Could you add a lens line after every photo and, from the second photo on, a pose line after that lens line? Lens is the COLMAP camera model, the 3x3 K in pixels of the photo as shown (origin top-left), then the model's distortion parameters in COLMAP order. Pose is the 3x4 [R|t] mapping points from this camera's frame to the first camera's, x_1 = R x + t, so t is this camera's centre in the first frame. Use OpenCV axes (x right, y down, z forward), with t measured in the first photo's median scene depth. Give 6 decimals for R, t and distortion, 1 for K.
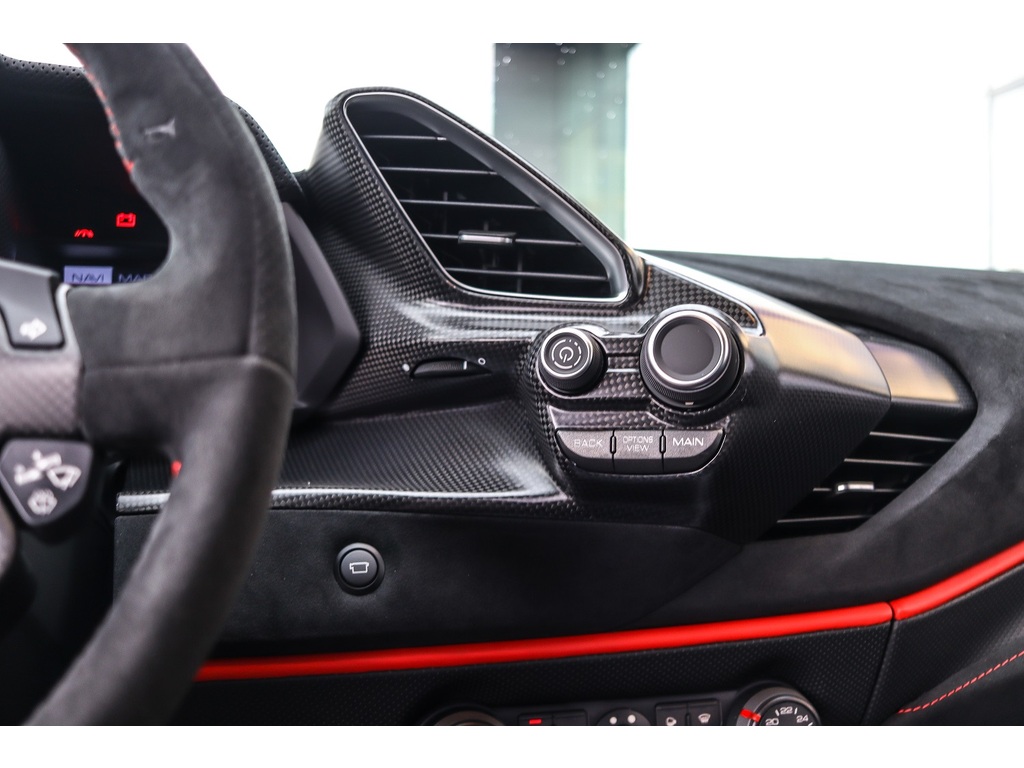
lens RADIAL K [[1148.4, 0, 510.1], [0, 1148.4, 385.8], [0, 0, 1]] dist [-0.086061, 0.000000]
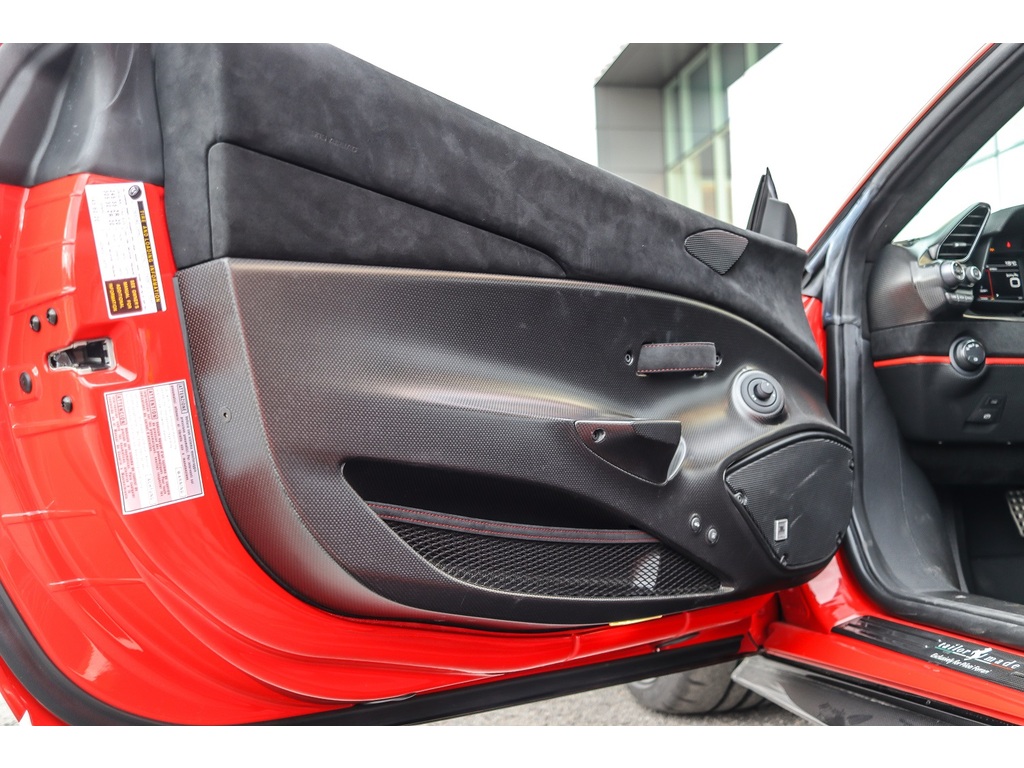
lens RADIAL K [[1148.4, 0, 503.1], [0, 1148.4, 387.5], [0, 0, 1]] dist [-0.086061, 0.000000]
pose [[0.996555, -0.046890, -0.068401, -2.093135], [0.045480, 0.998722, -0.022022, 0.277866], [0.069347, 0.018835, 0.997415, -2.530158]]
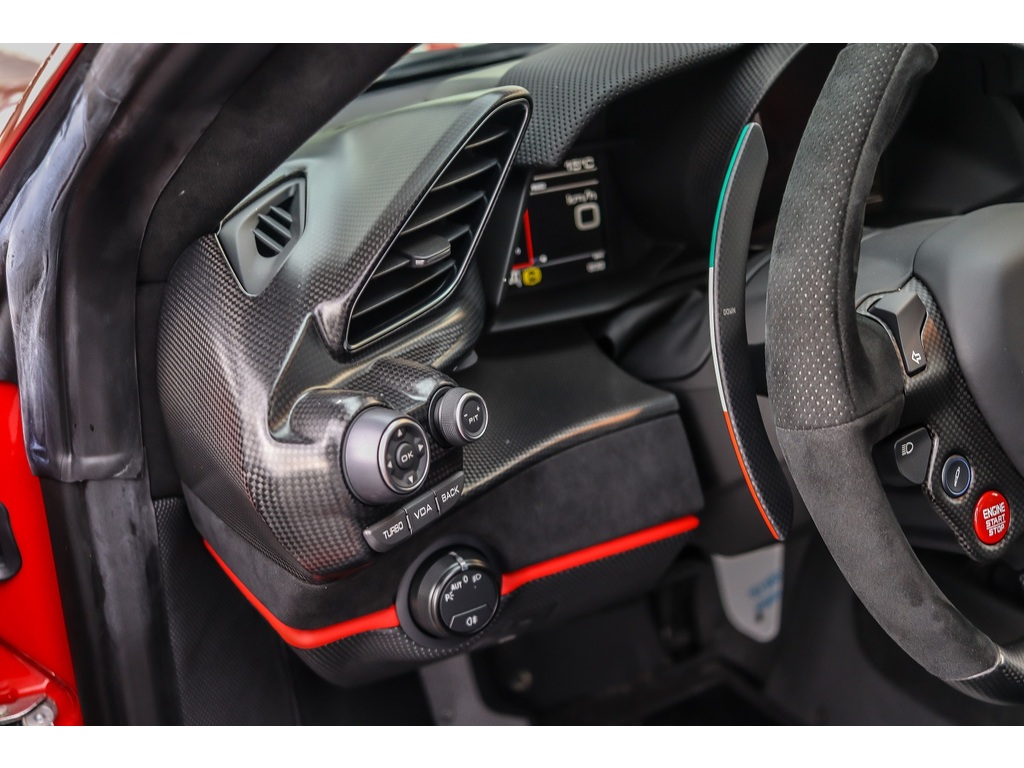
lens RADIAL K [[1148.4, 0, 507.1], [0, 1148.4, 381.3], [0, 0, 1]] dist [-0.086061, 0.000000]
pose [[0.951873, -0.148611, 0.268055, -1.241222], [0.032675, 0.918804, 0.393359, -0.407303], [-0.304747, -0.365669, 0.879441, -0.234731]]
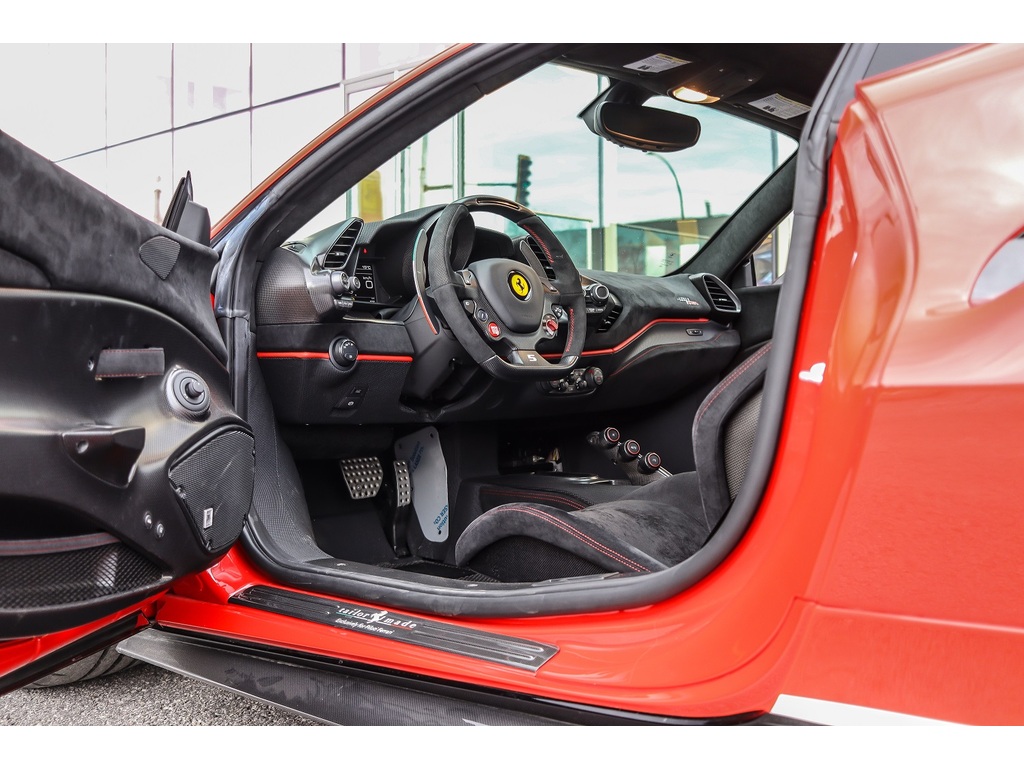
lens RADIAL K [[1148.4, 0, 511.7], [0, 1148.4, 386.6], [0, 0, 1]] dist [-0.086061, 0.000000]
pose [[0.830175, -0.031198, 0.556629, -2.597609], [0.001339, 0.998542, 0.053968, 0.094379], [-0.557501, -0.044058, 0.829006, -2.635125]]
